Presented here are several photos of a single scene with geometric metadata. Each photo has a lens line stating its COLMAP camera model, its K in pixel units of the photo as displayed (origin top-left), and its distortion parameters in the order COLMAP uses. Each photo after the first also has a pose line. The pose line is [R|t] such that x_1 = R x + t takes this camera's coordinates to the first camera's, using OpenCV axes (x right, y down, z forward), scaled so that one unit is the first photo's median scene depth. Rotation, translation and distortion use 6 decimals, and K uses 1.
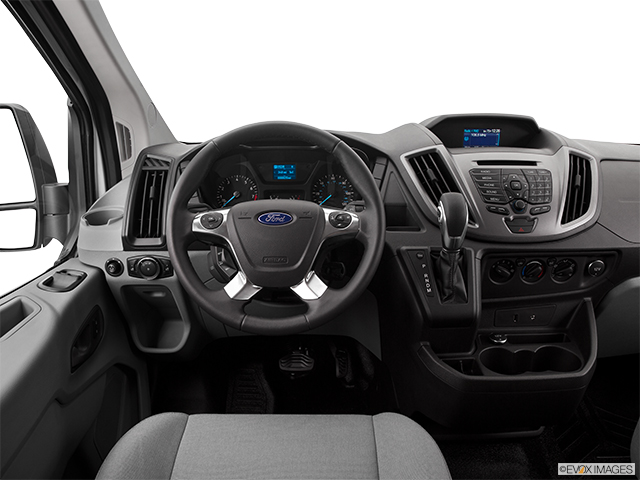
lens RADIAL K [[497.6, 0, 314.3], [0, 497.6, 237.1], [0, 0, 1]] dist [-0.113401, 0.058333]
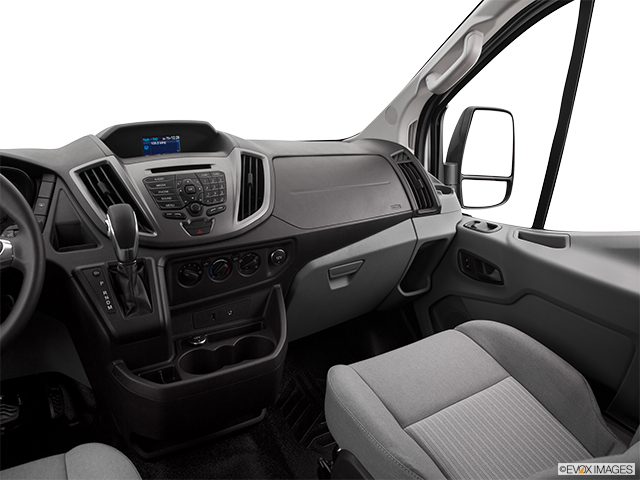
lens RADIAL K [[497.6, 0, 324.8], [0, 497.6, 238.4], [0, 0, 1]] dist [-0.113401, 0.058333]
pose [[0.865358, -0.138683, 0.481583, 0.145671], [0.145389, 0.989093, 0.023581, 0.012373], [-0.479600, 0.049611, 0.876083, -0.036490]]
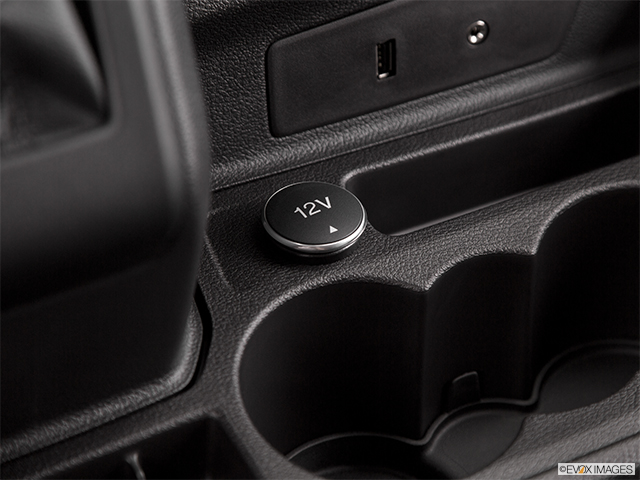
lens RADIAL K [[1836.5, 0, 319.2], [0, 1836.5, 242.8], [0, 0, 1]] dist [0.399373, 0.000000]
pose [[0.884441, -0.276643, 0.375808, 0.146596], [0.121733, 0.914222, 0.386495, -0.026153], [-0.450494, -0.296084, 0.842253, 0.487467]]
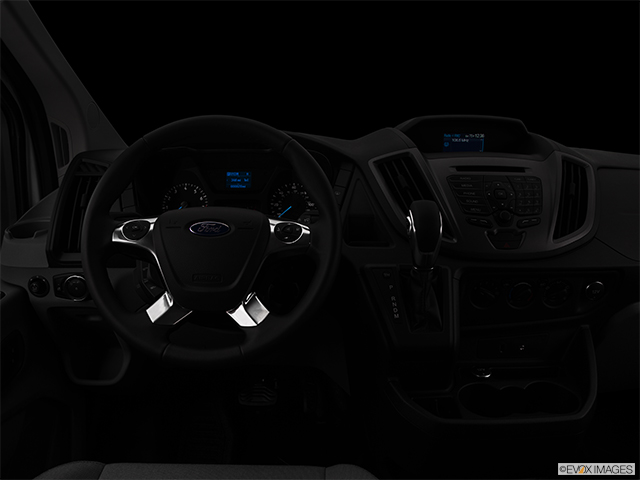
lens RADIAL K [[497.6, 0, 316.2], [0, 497.6, 240.6], [0, 0, 1]] dist [-0.113401, 0.058333]
pose [[0.999943, 0.006217, 0.008625, 0.081457], [-0.005848, 0.999091, -0.042220, 0.014797], [-0.008880, 0.042167, 0.999071, 0.143970]]
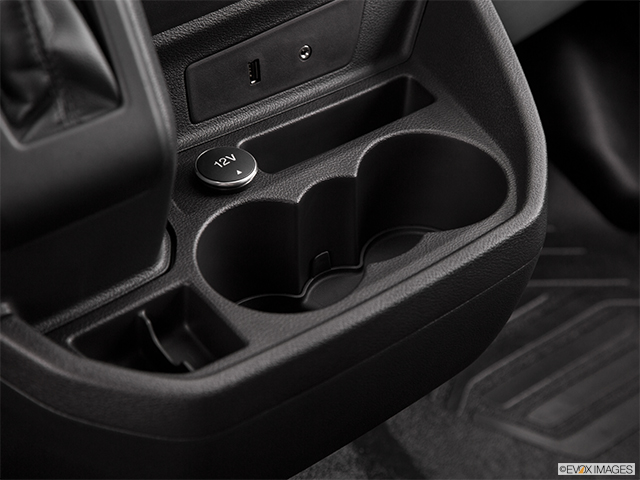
lens RADIAL K [[1200.7, 0, 320.7], [0, 1200.7, 241.9], [0, 0, 1]] dist [0.184147, 0.000000]
pose [[0.790922, -0.369835, 0.487509, 0.074740], [0.164643, 0.895929, 0.412558, -0.027806], [-0.589352, -0.246036, 0.769500, 0.448309]]
